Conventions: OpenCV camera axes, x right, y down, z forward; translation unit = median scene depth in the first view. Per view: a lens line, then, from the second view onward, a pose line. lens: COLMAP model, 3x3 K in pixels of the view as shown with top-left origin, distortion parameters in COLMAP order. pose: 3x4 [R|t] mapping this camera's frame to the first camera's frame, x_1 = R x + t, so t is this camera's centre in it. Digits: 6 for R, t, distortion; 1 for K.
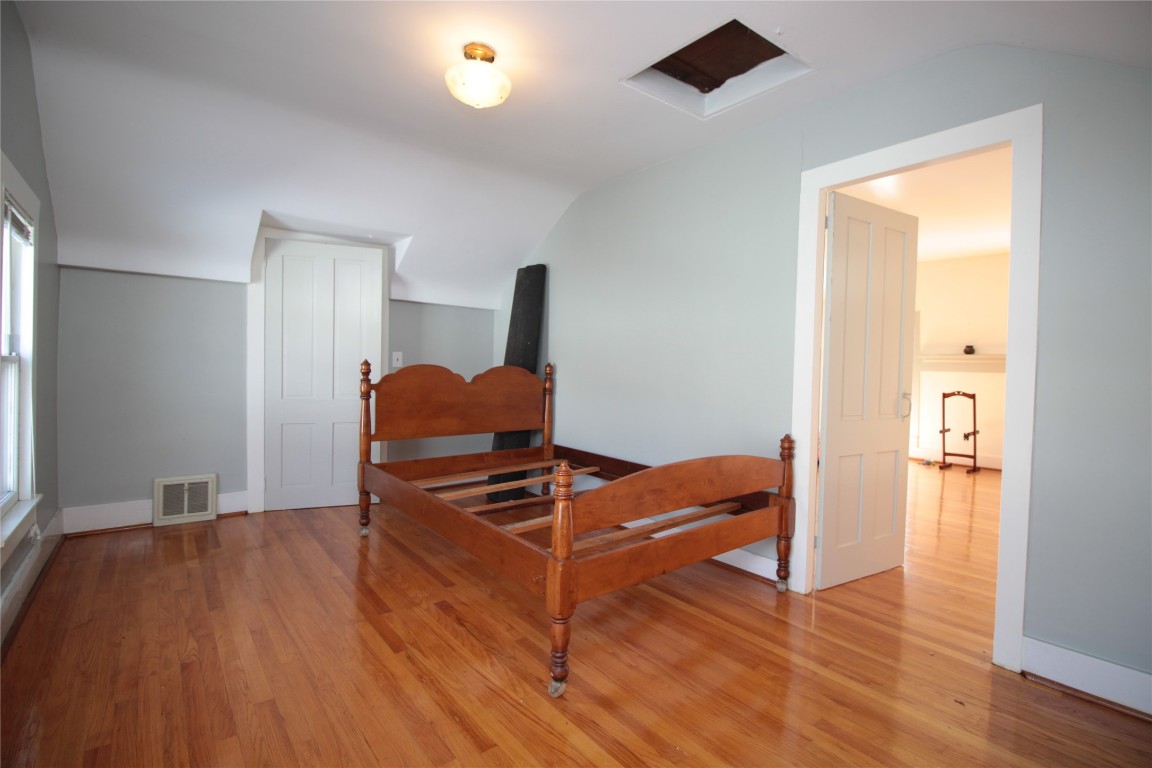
lens RADIAL K [[530.6, 0, 581.0], [0, 530.6, 380.7], [0, 0, 1]] dist [-0.006720, -0.005275]
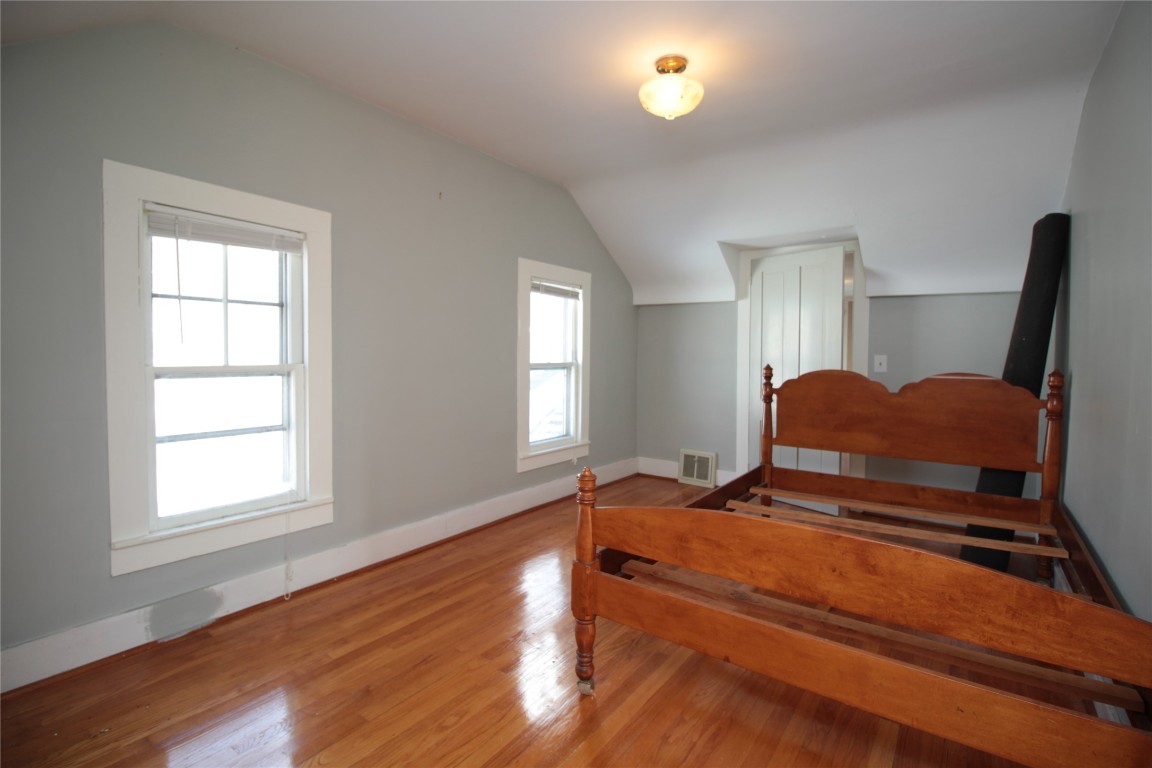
lens RADIAL K [[530.6, 0, 581.4], [0, 530.6, 378.7], [0, 0, 1]] dist [-0.006720, -0.005275]
pose [[0.252610, 0.028513, -0.967148, 0.476282], [-0.036862, 0.999124, 0.019828, -0.017915], [0.966866, 0.030642, 0.253439, 0.366333]]
